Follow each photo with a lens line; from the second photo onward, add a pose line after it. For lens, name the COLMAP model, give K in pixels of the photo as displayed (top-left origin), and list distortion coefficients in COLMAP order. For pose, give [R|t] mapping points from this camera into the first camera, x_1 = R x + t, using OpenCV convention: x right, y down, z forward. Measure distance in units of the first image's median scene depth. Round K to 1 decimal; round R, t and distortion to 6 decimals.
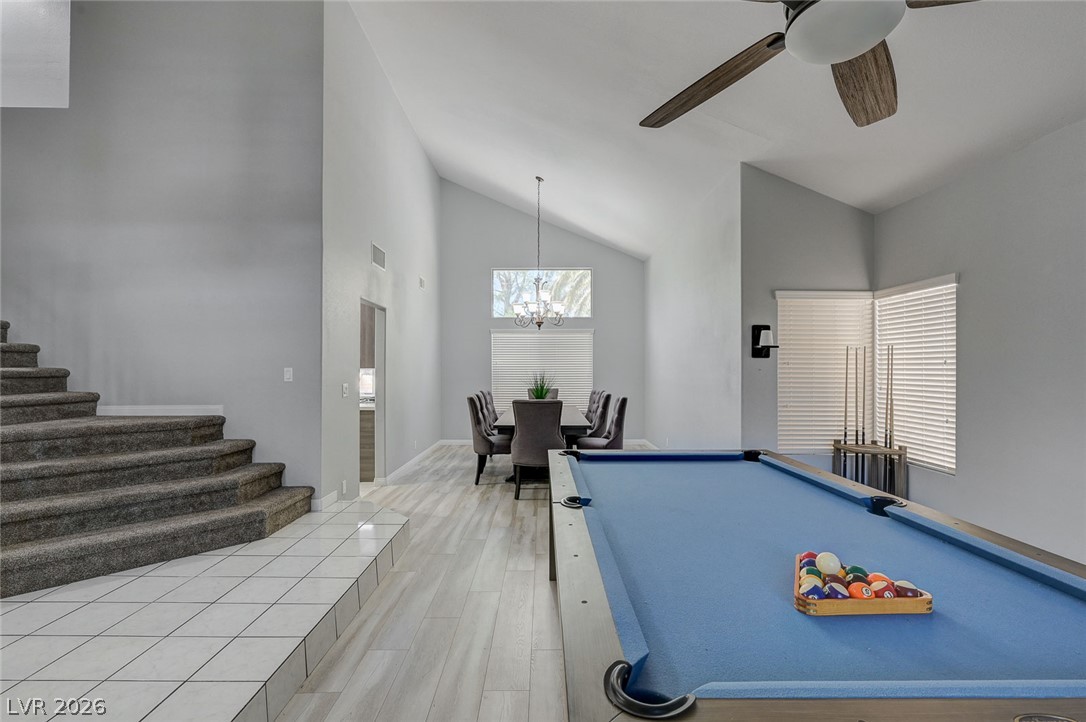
lens RADIAL K [[480.2, 0, 541.1], [0, 480.2, 363.8], [0, 0, 1]] dist [-0.002337, -0.000184]
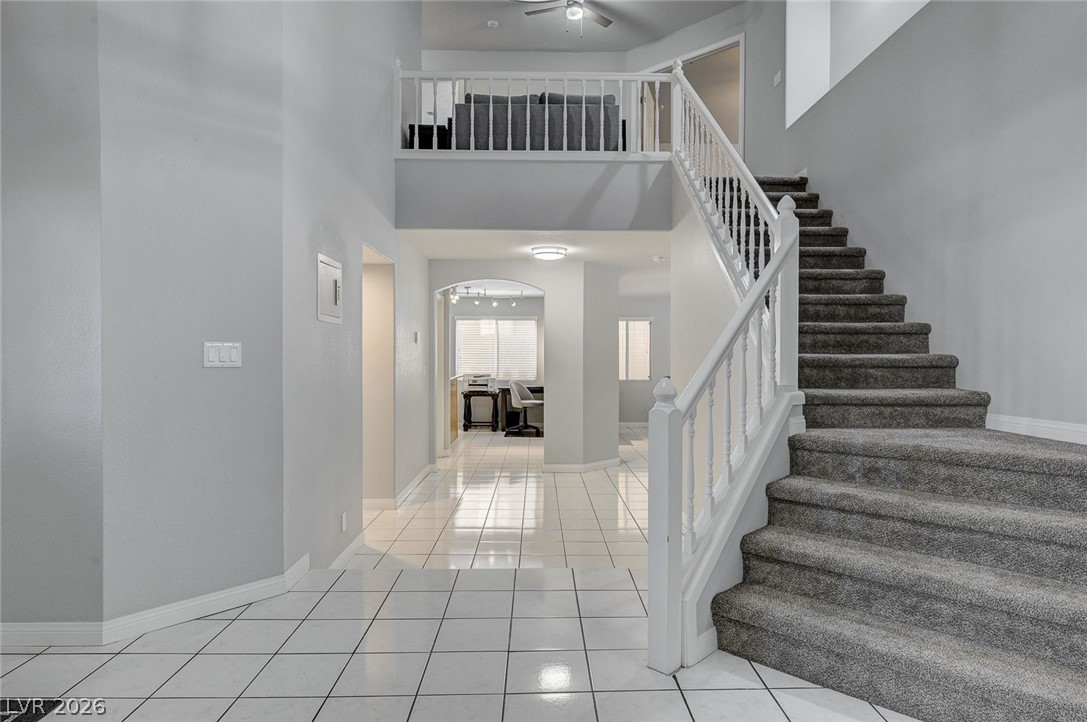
lens RADIAL K [[623.8, 0, 540.8], [0, 623.8, 353.4], [0, 0, 1]] dist [-0.005269, 0.002551]
pose [[0.008153, -0.001848, -0.999965, -0.118712], [0.007358, 0.999971, -0.001788, 0.005784], [0.999940, -0.007343, 0.008166, 0.489100]]
